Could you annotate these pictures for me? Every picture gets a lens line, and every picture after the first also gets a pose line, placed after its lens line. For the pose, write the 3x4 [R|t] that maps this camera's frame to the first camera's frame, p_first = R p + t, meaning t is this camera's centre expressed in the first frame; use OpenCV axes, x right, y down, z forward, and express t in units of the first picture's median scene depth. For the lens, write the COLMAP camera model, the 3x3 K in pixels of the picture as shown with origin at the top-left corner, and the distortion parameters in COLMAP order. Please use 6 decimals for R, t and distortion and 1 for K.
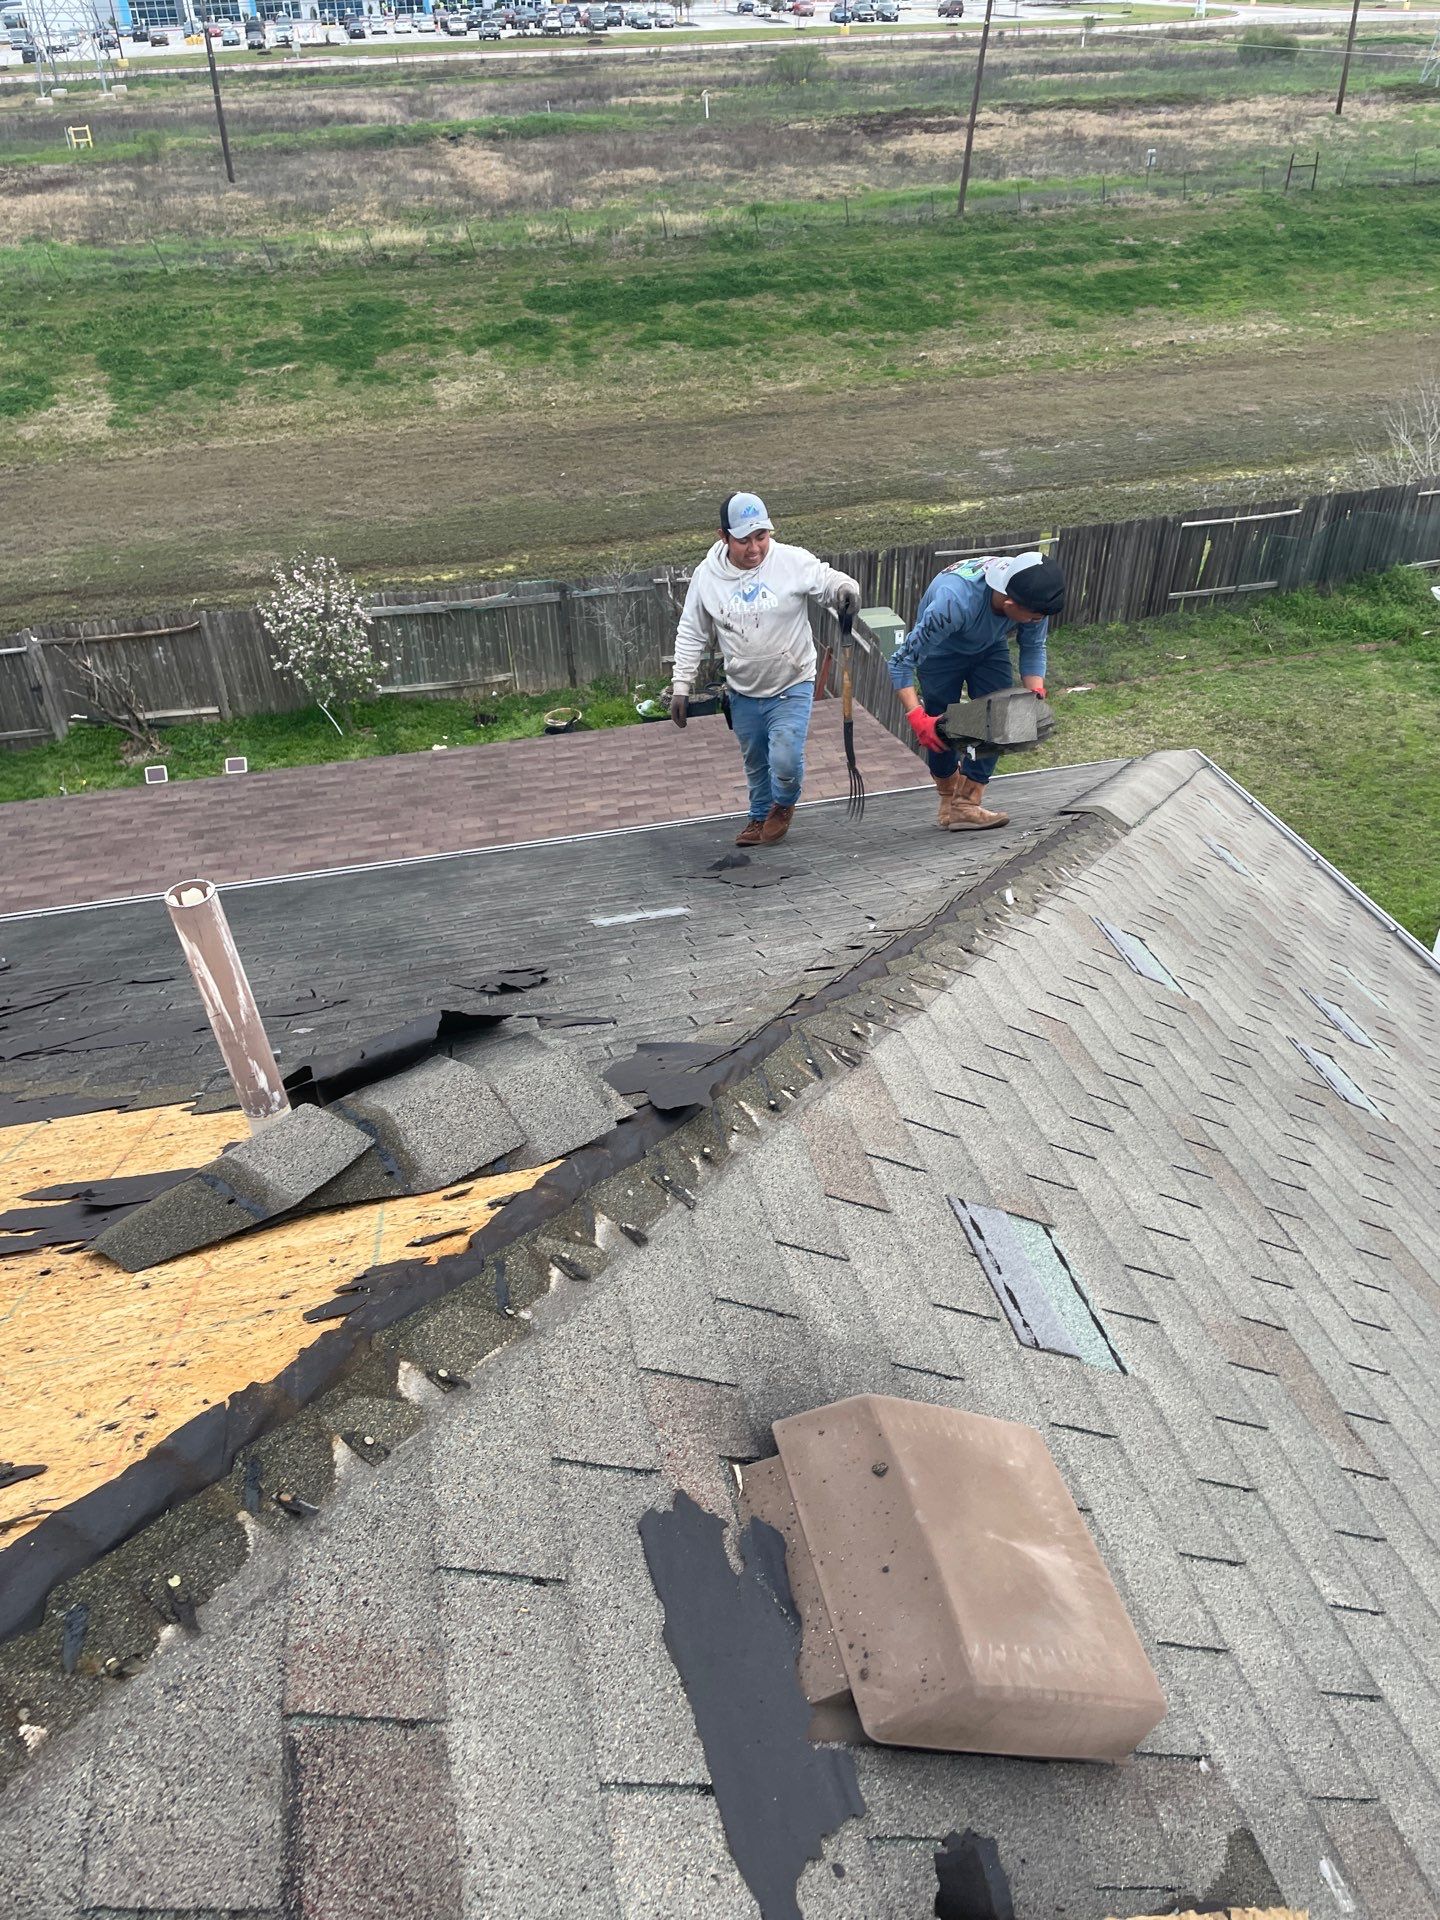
lens RADIAL K [[1444.2, 0, 749.2], [0, 1444.2, 957.9], [0, 0, 1]] dist [0.089848, -0.105215]
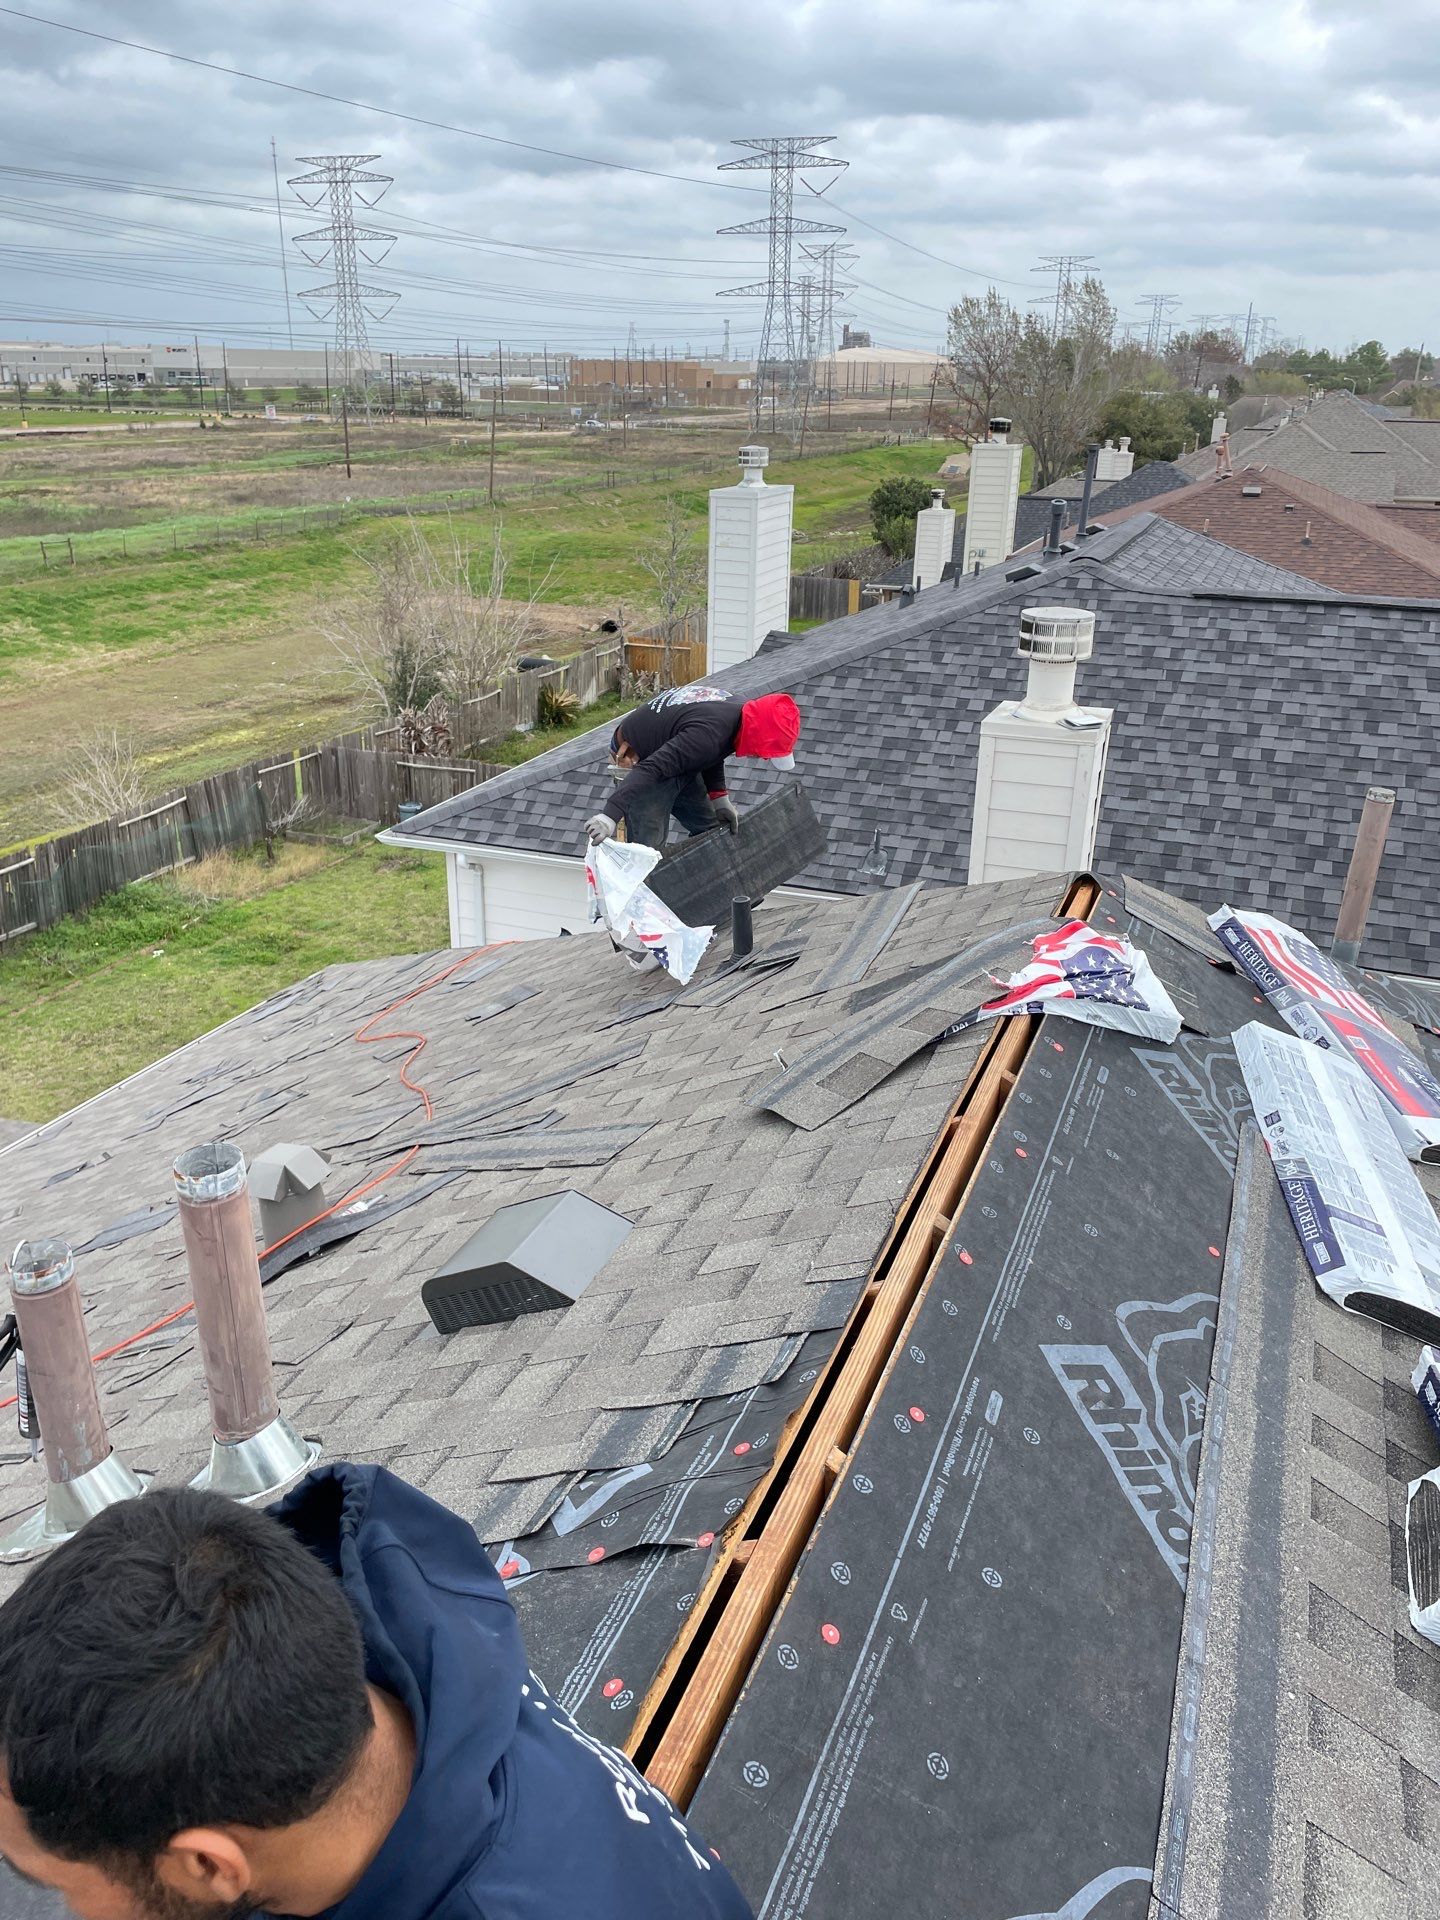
lens RADIAL K [[1443.3, 0, 717.6], [0, 1443.3, 957.0], [0, 0, 1]] dist [0.081618, -0.091057]
pose [[0.588769, -0.275538, 0.759888, -0.093872], [0.443416, 0.896123, -0.018627, 0.006792], [-0.675820, 0.347913, 0.649787, -0.024711]]
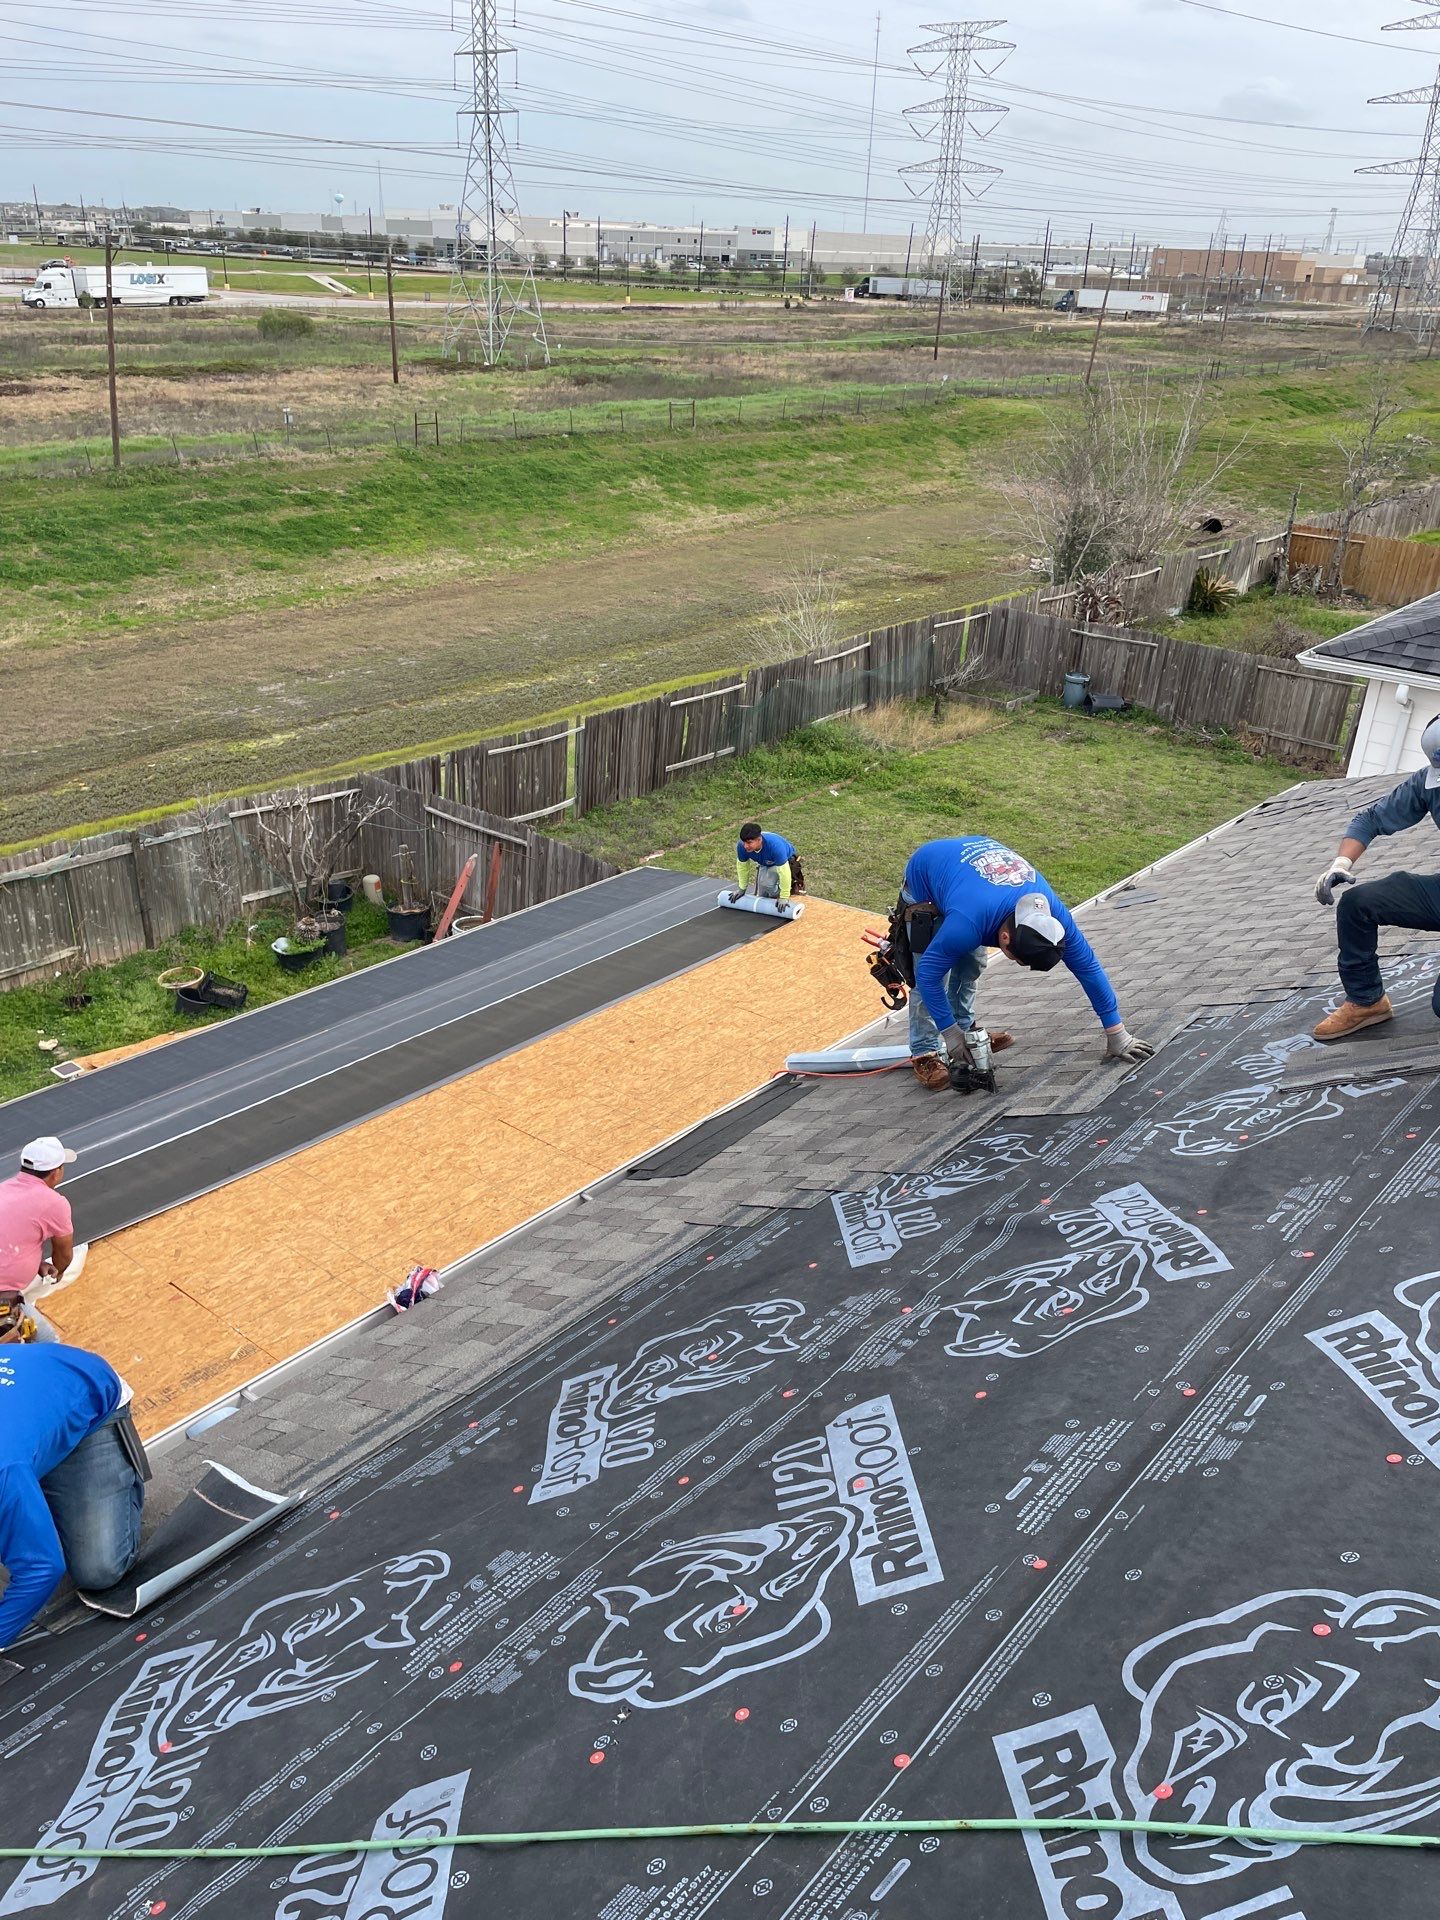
lens RADIAL K [[1442.0, 0, 760.3], [0, 1442.0, 987.0], [0, 0, 1]] dist [0.091649, -0.105066]
pose [[0.819440, -0.213873, 0.531767, -0.136658], [0.283220, 0.957684, -0.051261, -0.008182], [-0.498302, 0.192613, 0.845338, 0.041481]]
